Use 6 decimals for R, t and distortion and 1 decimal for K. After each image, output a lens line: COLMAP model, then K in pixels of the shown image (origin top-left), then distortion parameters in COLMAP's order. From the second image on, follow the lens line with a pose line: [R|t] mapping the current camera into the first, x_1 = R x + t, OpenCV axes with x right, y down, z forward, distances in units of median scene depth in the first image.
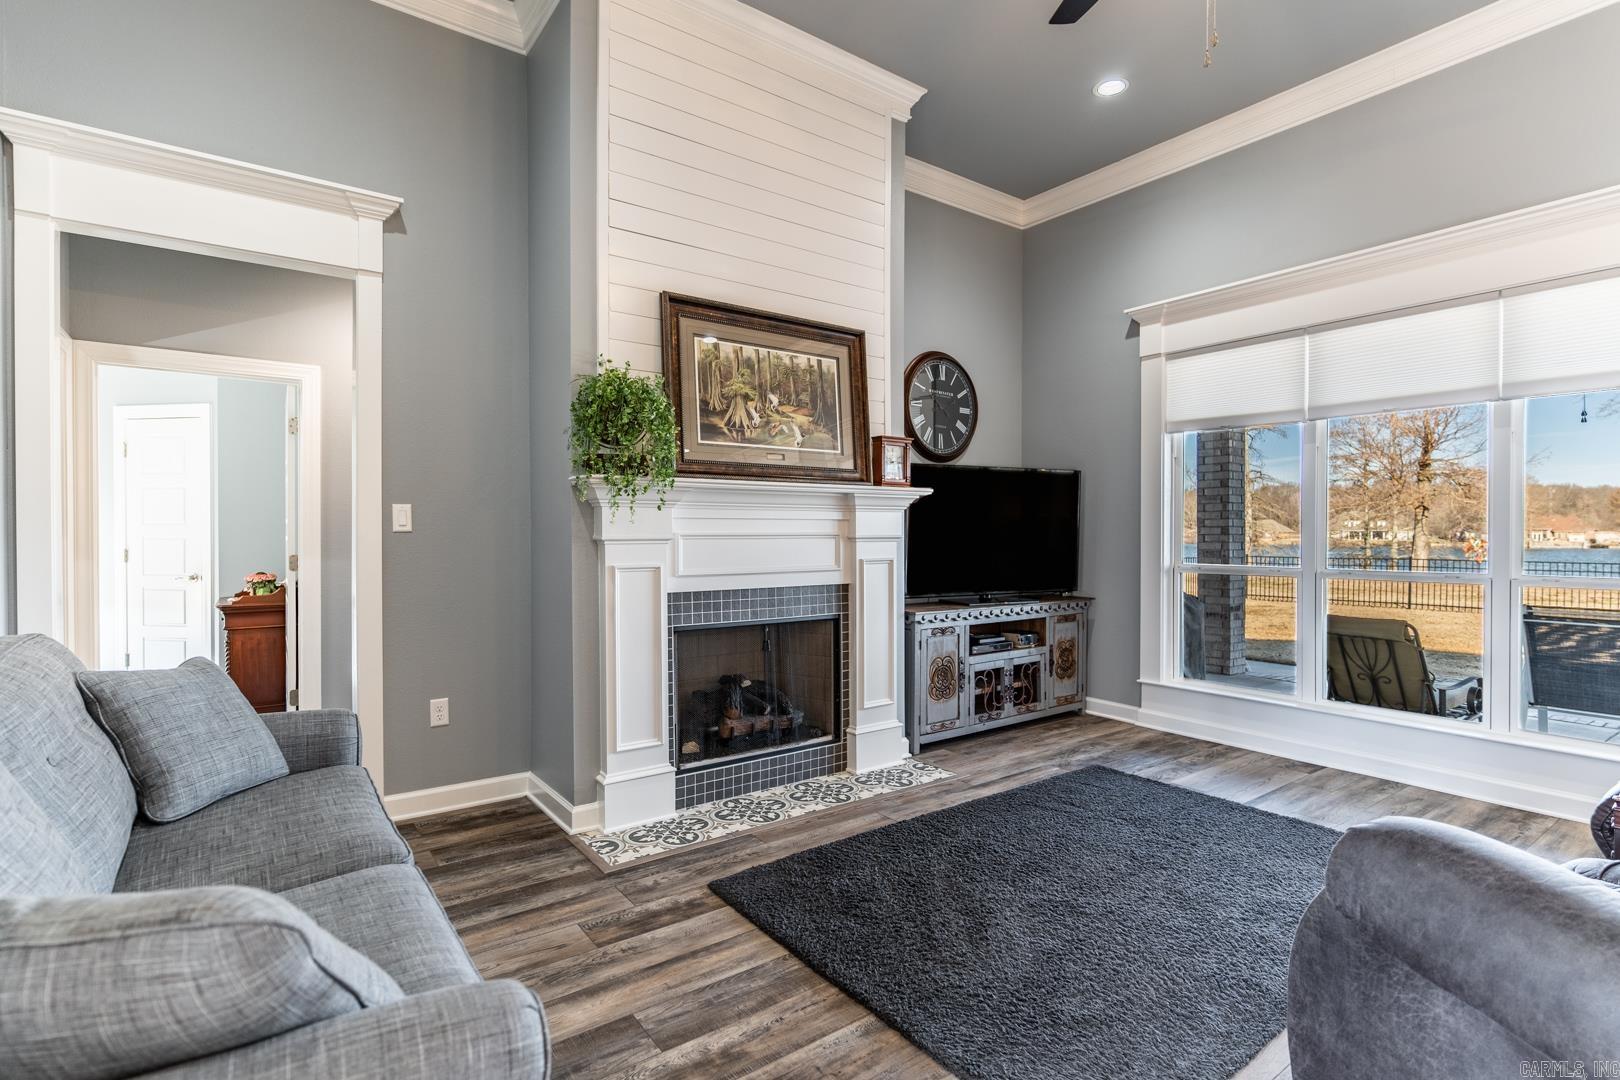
lens RADIAL K [[772.6, 0, 810.0], [0, 772.6, 540.0], [0, 0, 1]] dist [-0.002527, -0.001674]
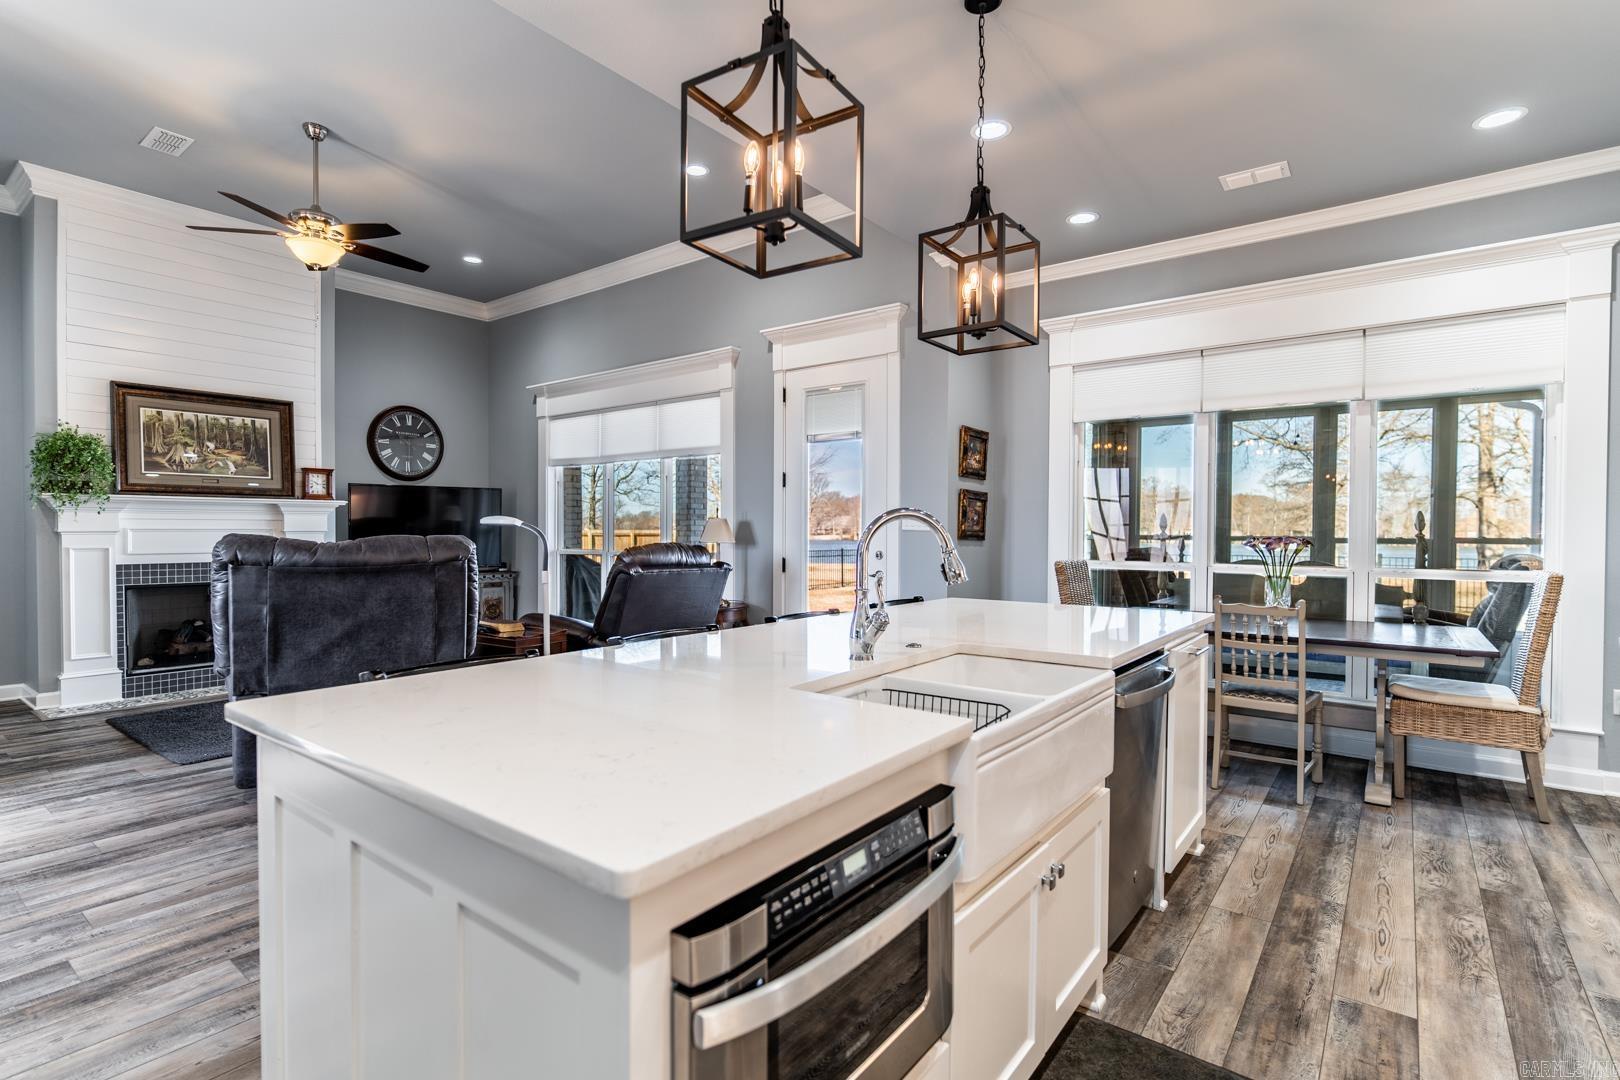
lens RADIAL K [[766.1, 0, 802.0], [0, 766.1, 537.2], [0, 0, 1]] dist [-0.000591, -0.000484]
pose [[0.961725, 0.002045, 0.274010, 0.719341], [-0.002661, 0.999995, 0.001876, 0.003527], [-0.274004, -0.002533, 0.961725, -0.897428]]
